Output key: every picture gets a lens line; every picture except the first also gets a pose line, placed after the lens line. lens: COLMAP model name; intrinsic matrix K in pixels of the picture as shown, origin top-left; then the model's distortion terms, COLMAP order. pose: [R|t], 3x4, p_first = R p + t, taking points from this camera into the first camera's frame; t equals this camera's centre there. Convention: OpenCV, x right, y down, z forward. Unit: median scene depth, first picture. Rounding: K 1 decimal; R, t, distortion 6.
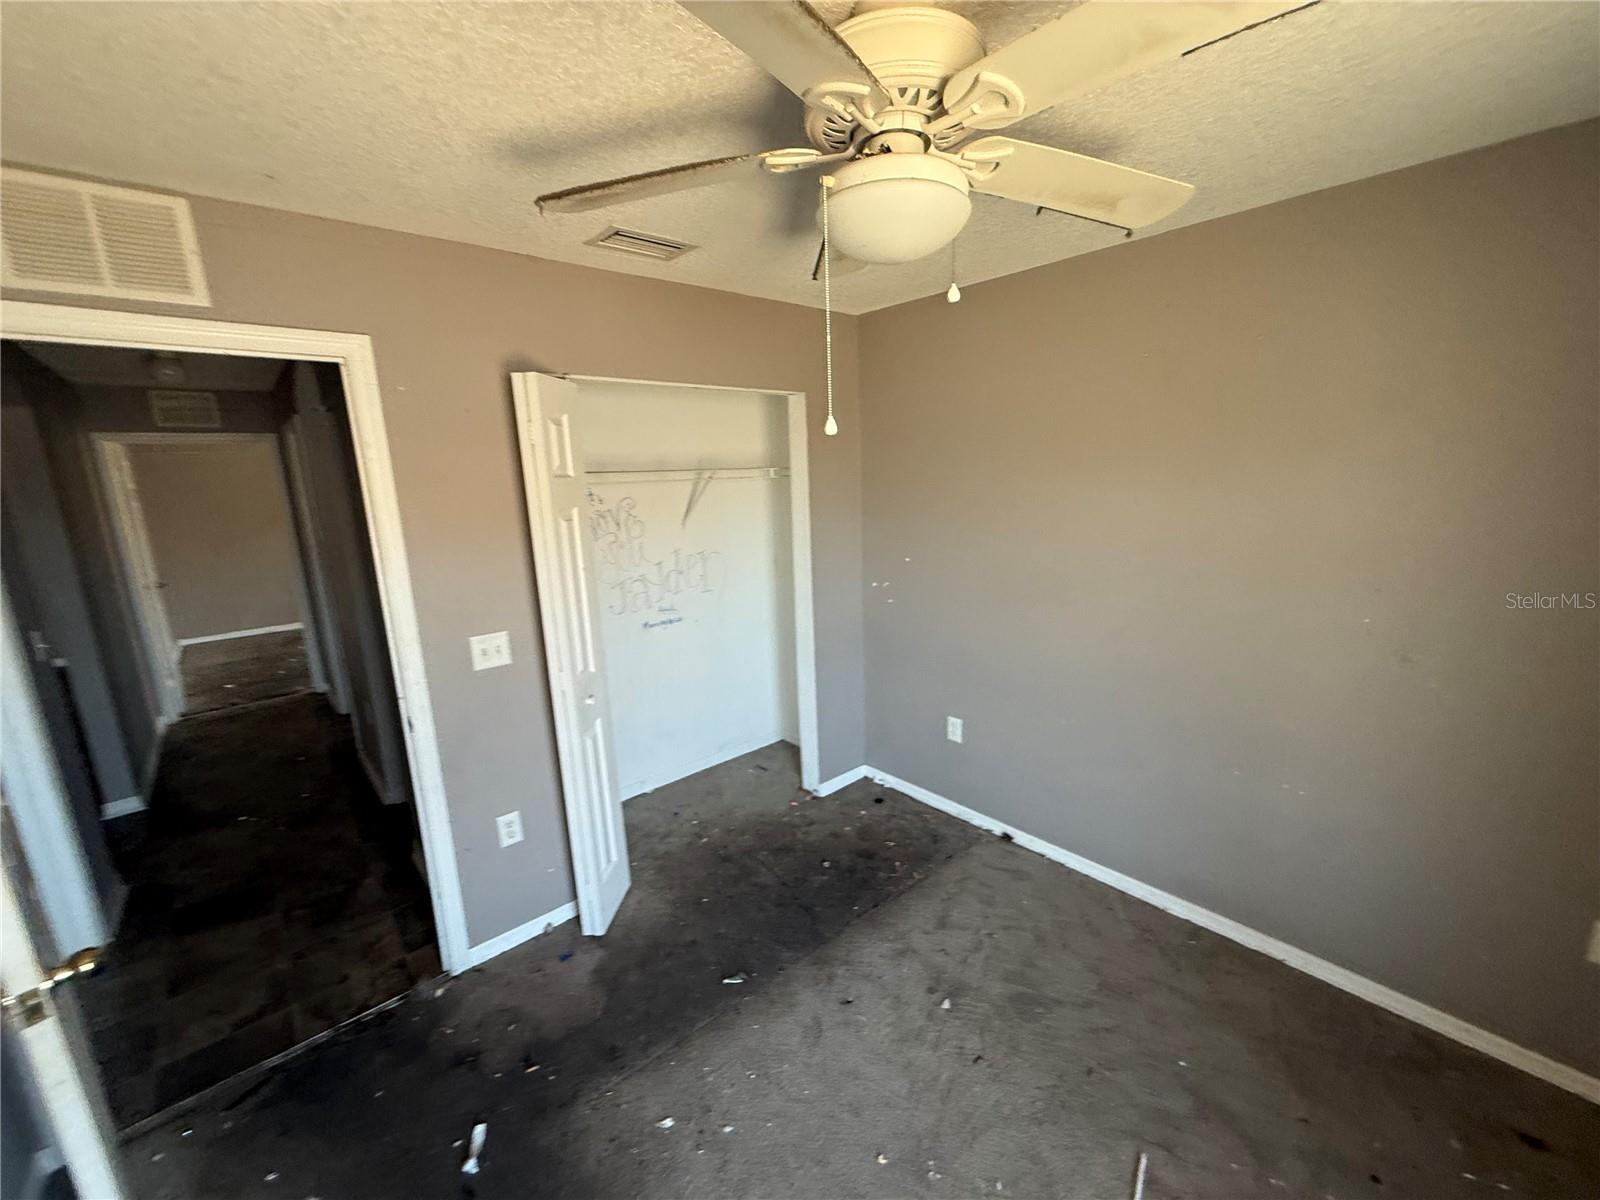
lens RADIAL K [[630.4, 0, 800.0], [0, 630.4, 600.0], [0, 0, 1]] dist [-0.000920, -0.000216]
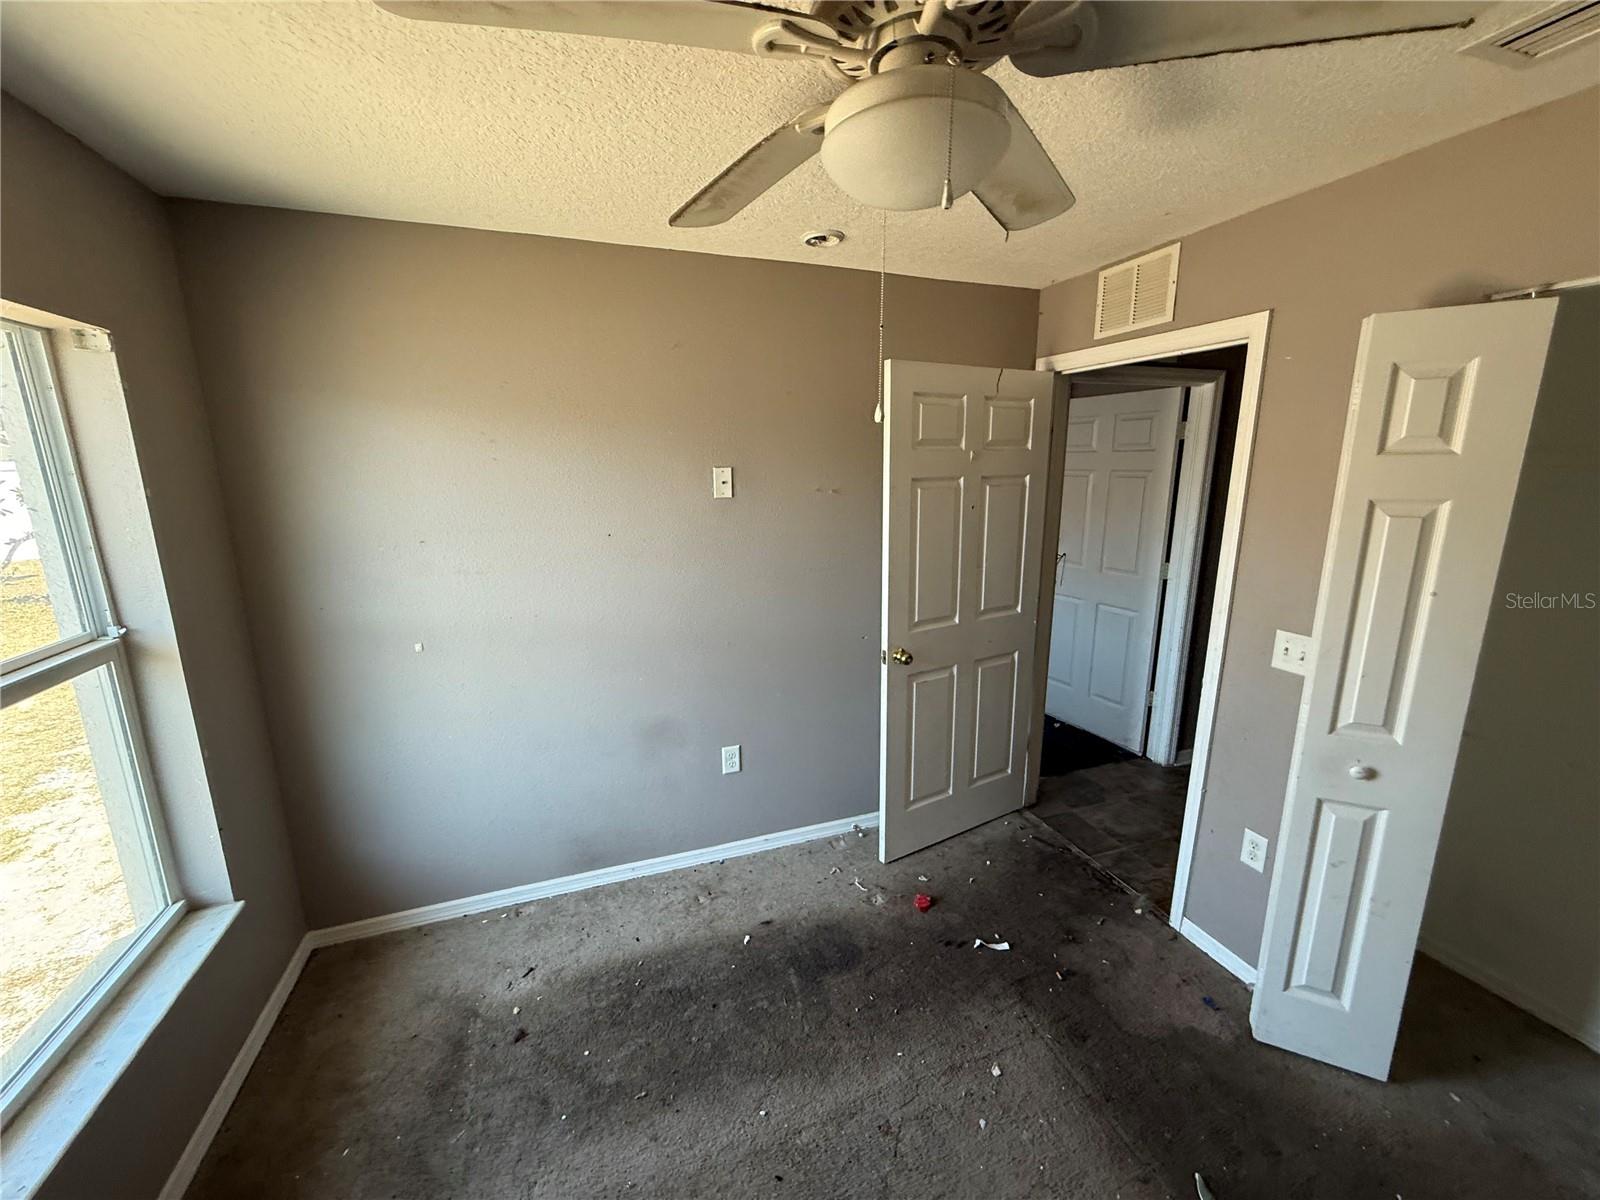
lens RADIAL K [[630.4, 0, 800.0], [0, 630.4, 600.0], [0, 0, 1]] dist [-0.000920, -0.000216]
pose [[-0.364734, 0.235773, -0.900767, 0.598844], [-0.174792, 0.932873, 0.314953, -0.163610], [0.914558, 0.272321, -0.299039, 0.707359]]
